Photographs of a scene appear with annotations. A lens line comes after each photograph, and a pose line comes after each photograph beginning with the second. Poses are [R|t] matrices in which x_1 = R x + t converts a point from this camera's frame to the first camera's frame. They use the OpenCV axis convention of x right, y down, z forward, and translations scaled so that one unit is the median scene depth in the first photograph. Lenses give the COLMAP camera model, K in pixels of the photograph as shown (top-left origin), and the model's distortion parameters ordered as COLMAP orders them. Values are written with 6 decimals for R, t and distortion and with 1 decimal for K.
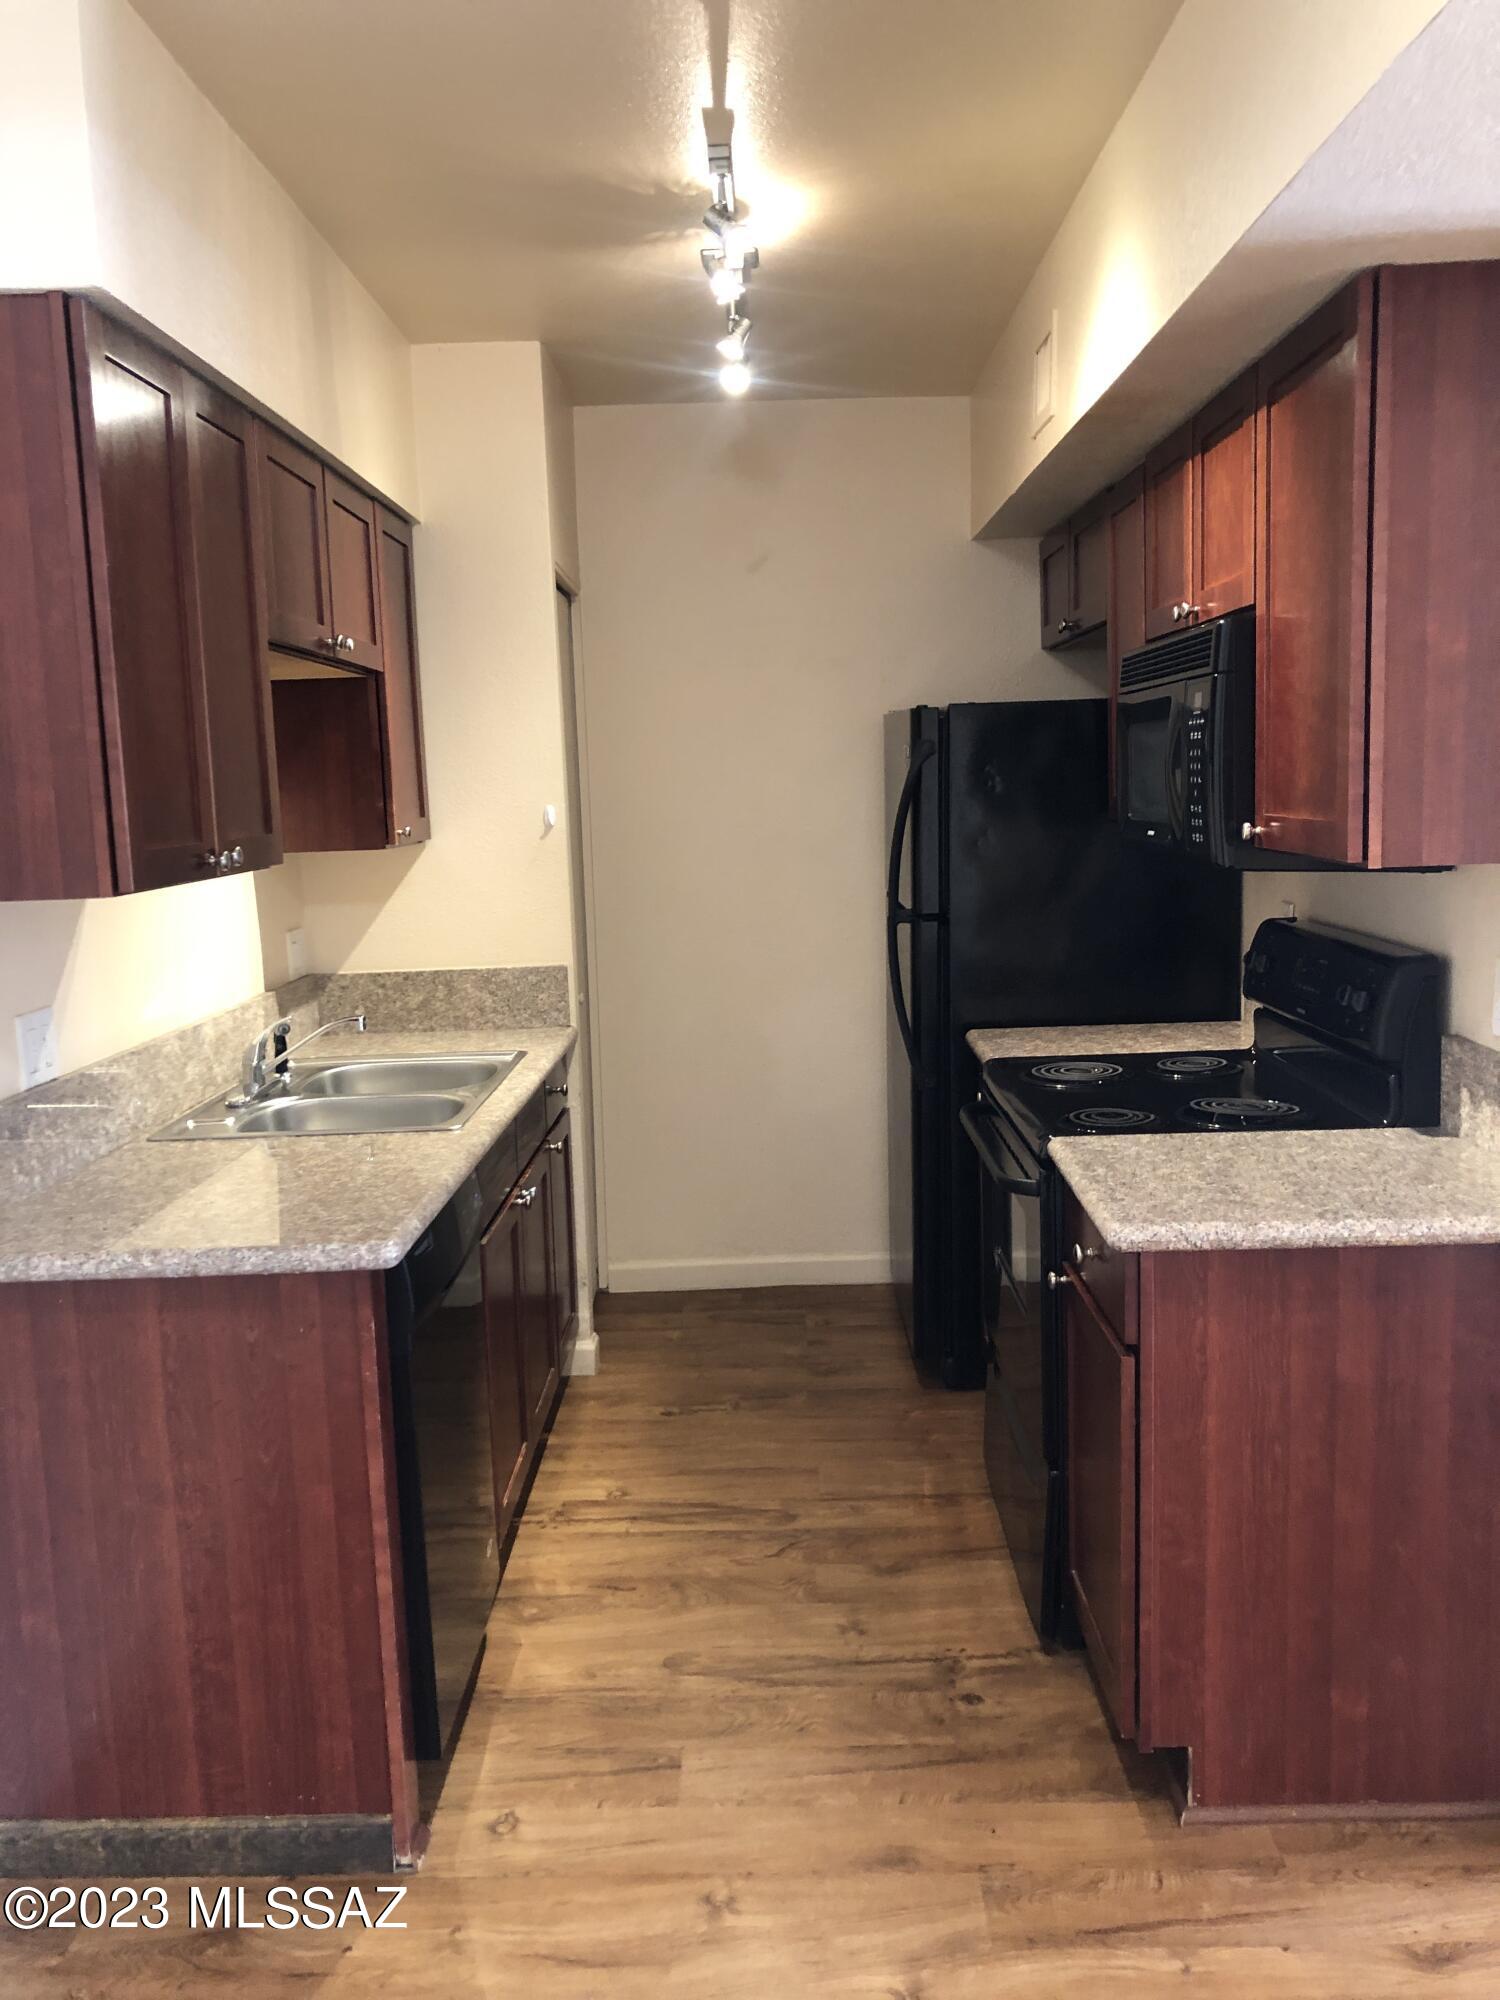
lens RADIAL K [[1652.1, 0, 750.0], [0, 1652.1, 1000.0], [0, 0, 1]] dist [0.008732, -0.003946]
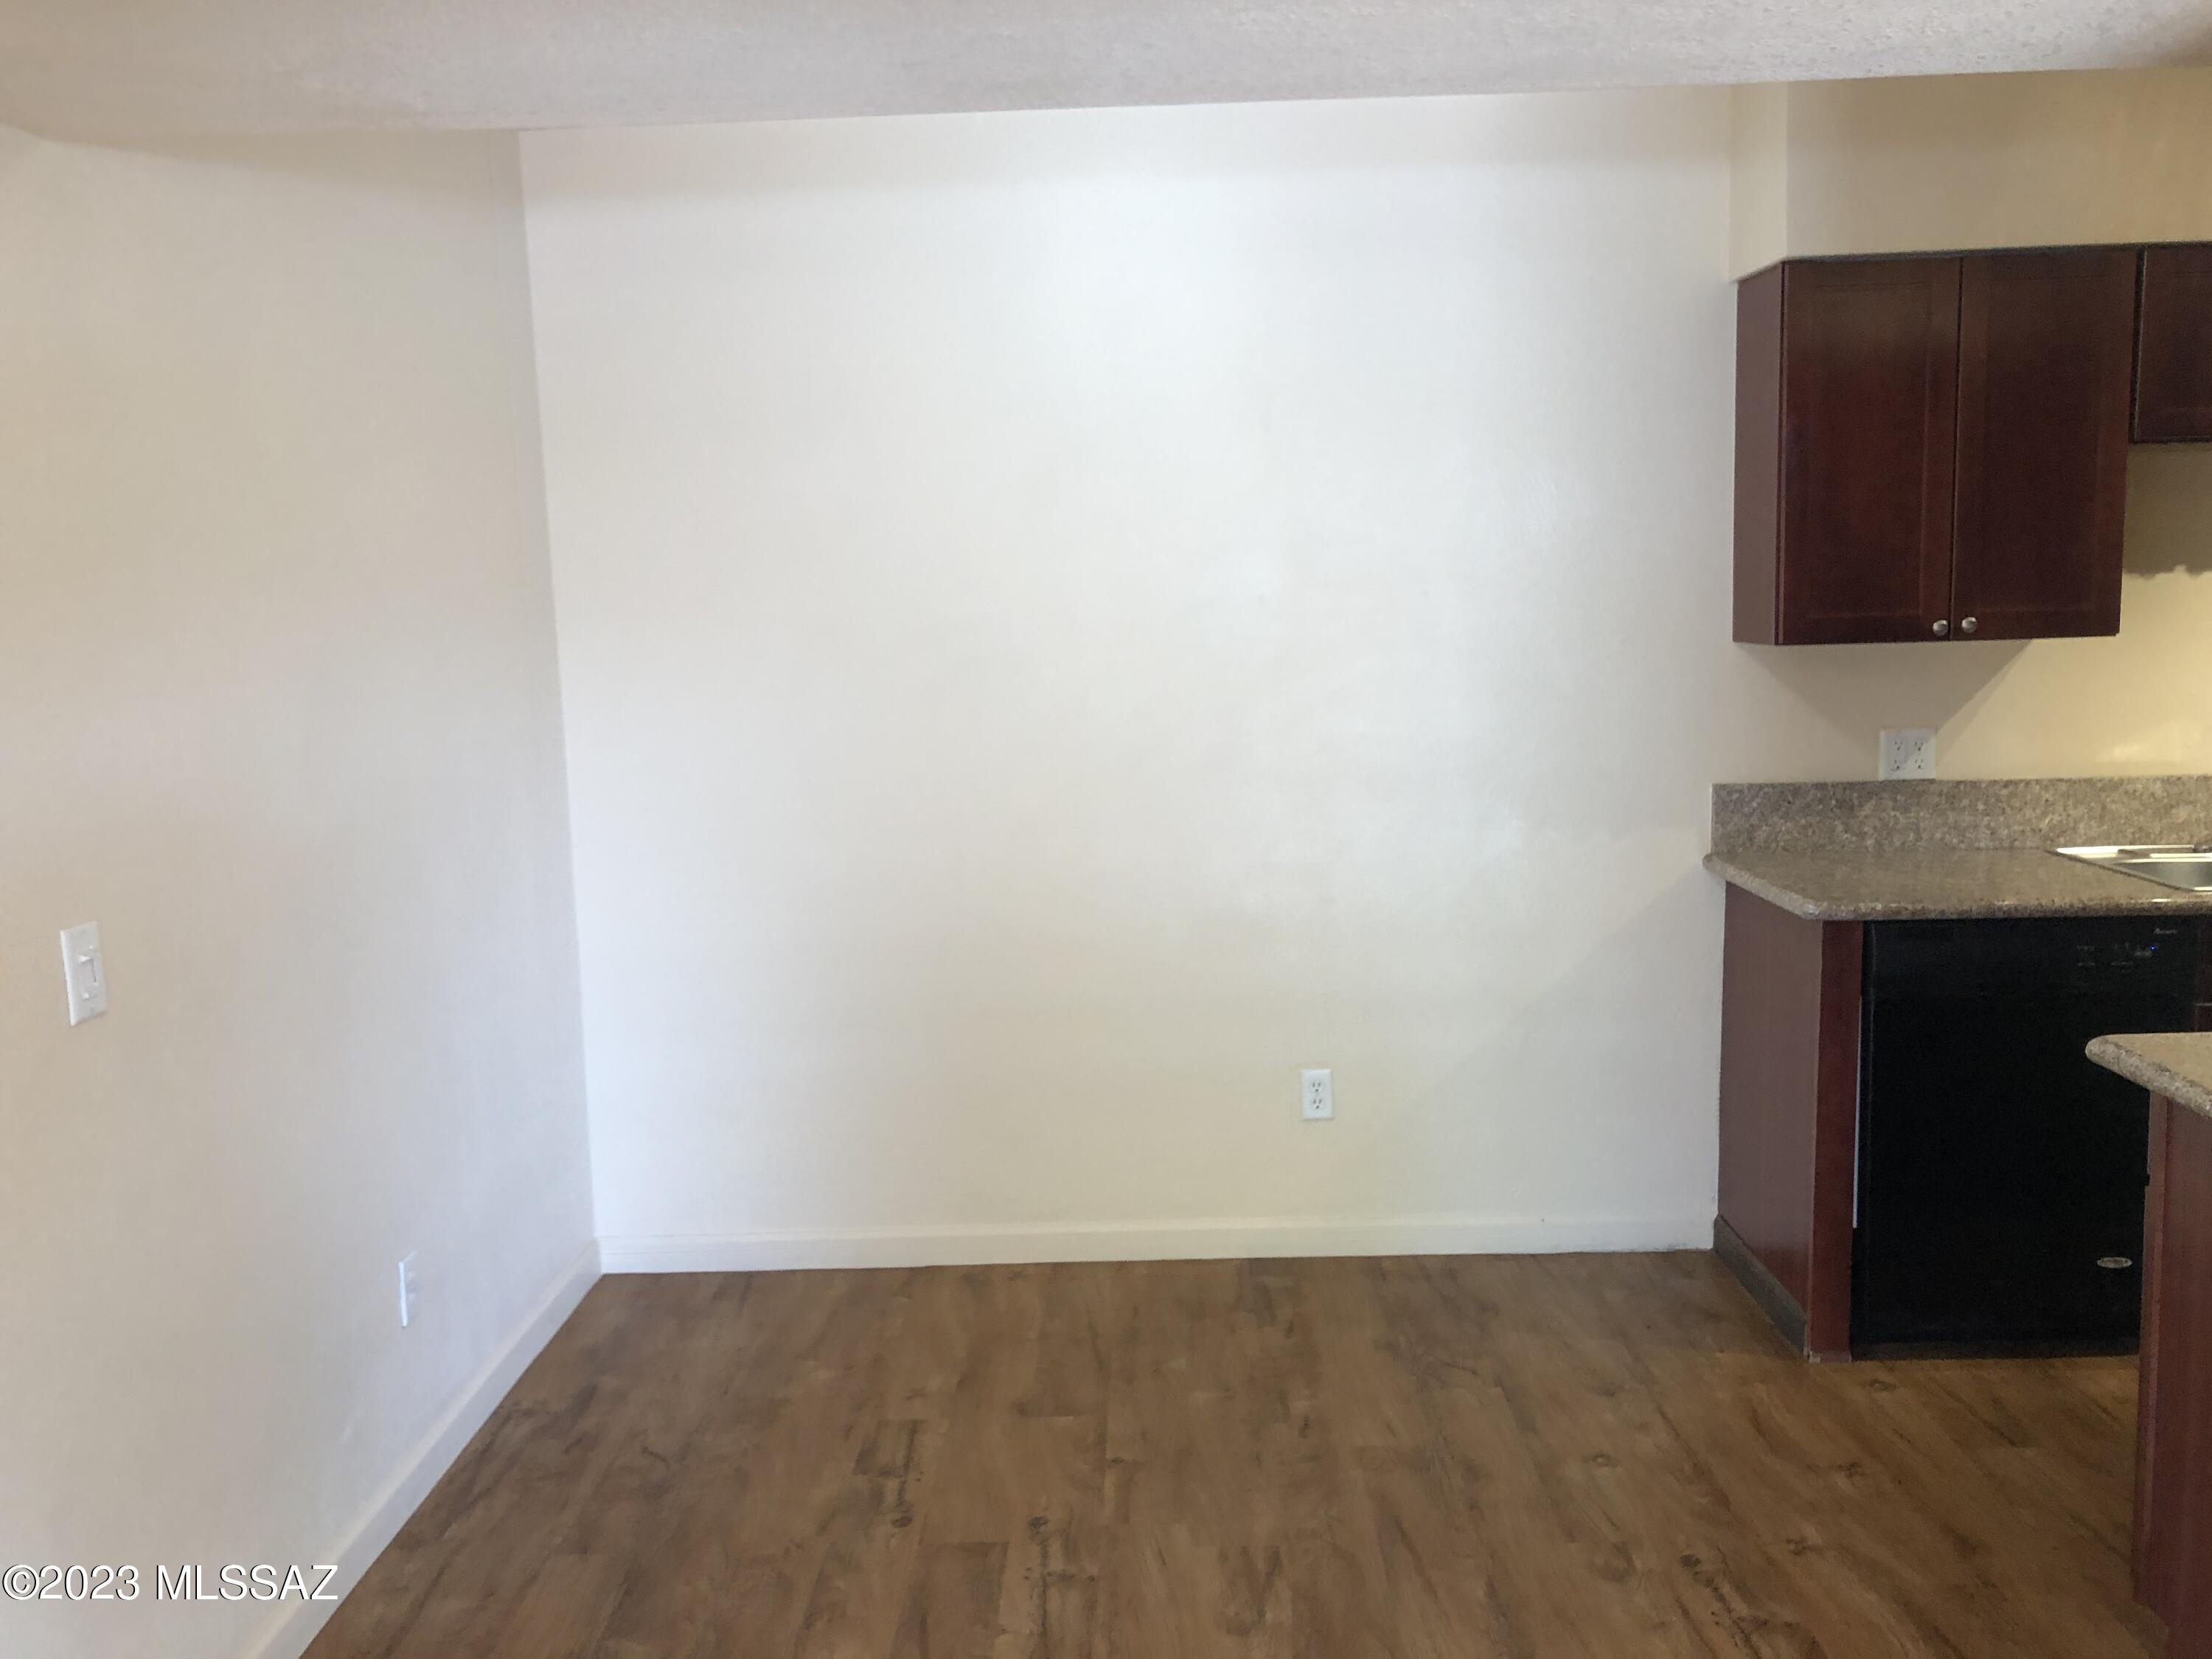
lens RADIAL K [[1959.1, 0, 1155.3], [0, 1959.1, 838.2], [0, 0, 1]] dist [-0.000306, 0.207595]
pose [[0.008115, 0.159250, -0.987205, 0.926687], [-0.115058, 0.980829, 0.157276, -0.068134], [0.993326, 0.112309, 0.026282, 0.251674]]
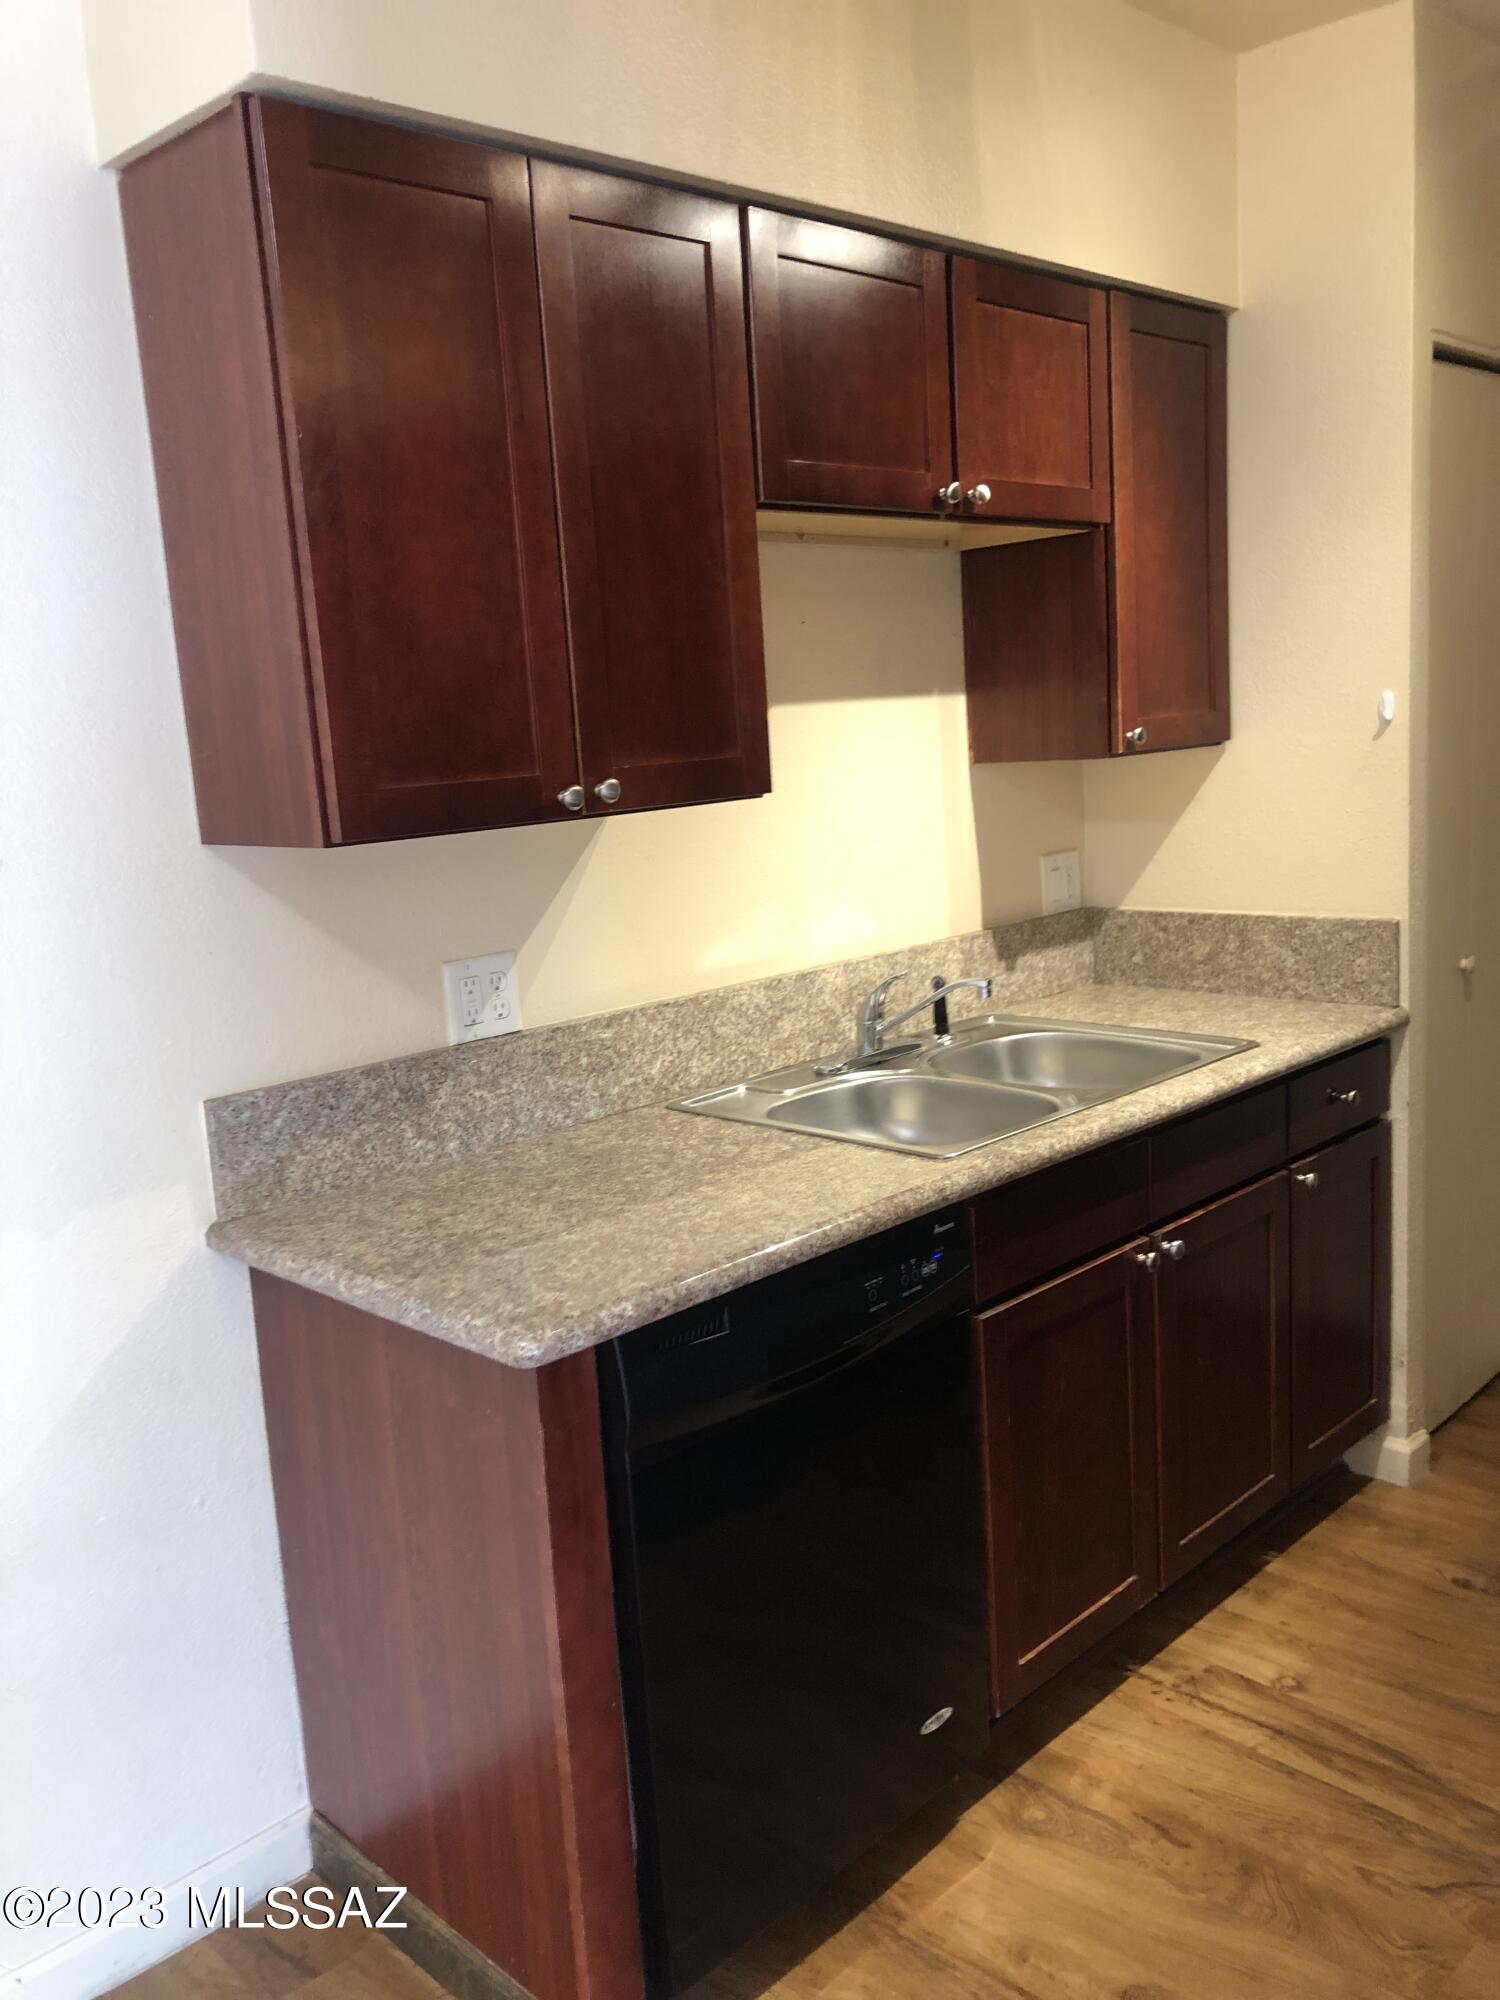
lens RADIAL K [[1652.1, 0, 750.0], [0, 1652.1, 1000.0], [0, 0, 1]] dist [0.008732, -0.003946]
pose [[0.708367, 0.111645, -0.696959, 0.223320], [-0.055277, 0.993154, 0.102911, -0.052829], [0.703677, -0.034373, 0.709689, 0.355666]]
